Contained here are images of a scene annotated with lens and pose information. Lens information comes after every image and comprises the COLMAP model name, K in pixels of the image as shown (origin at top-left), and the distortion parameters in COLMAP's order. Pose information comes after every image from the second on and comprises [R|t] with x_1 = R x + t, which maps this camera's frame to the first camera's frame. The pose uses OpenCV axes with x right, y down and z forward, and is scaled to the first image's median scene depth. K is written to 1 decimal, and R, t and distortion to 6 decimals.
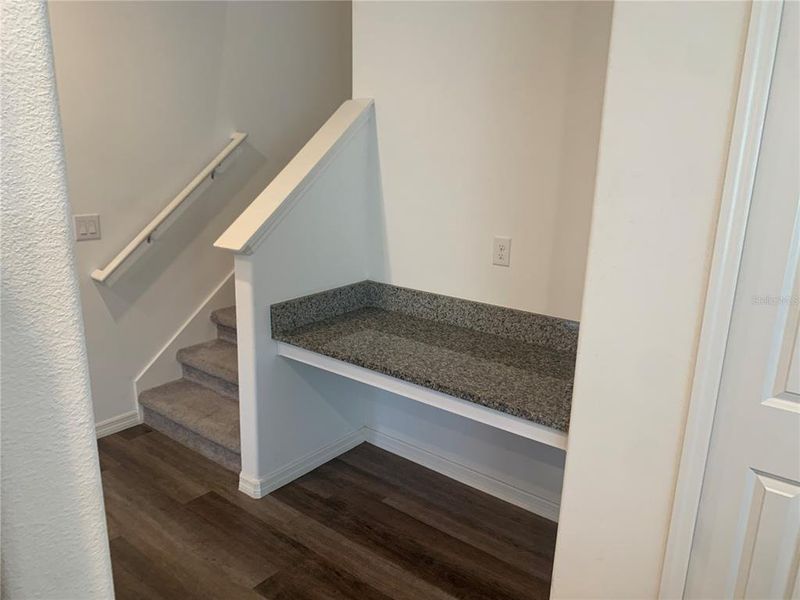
lens RADIAL K [[607.5, 0, 401.8], [0, 607.5, 298.7], [0, 0, 1]] dist [0.073419, -0.105077]
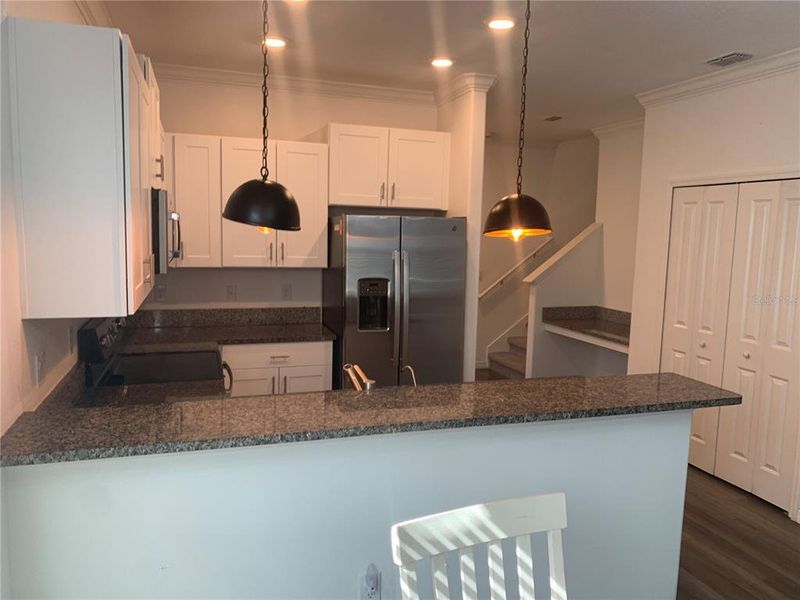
lens RADIAL K [[607.5, 0, 401.8], [0, 607.5, 298.7], [0, 0, 1]] dist [0.073419, -0.105077]
pose [[0.836468, 0.060719, -0.544642, 0.562113], [-0.140452, 0.984401, -0.105962, 0.278383], [0.529712, 0.165130, 0.831948, -1.167371]]
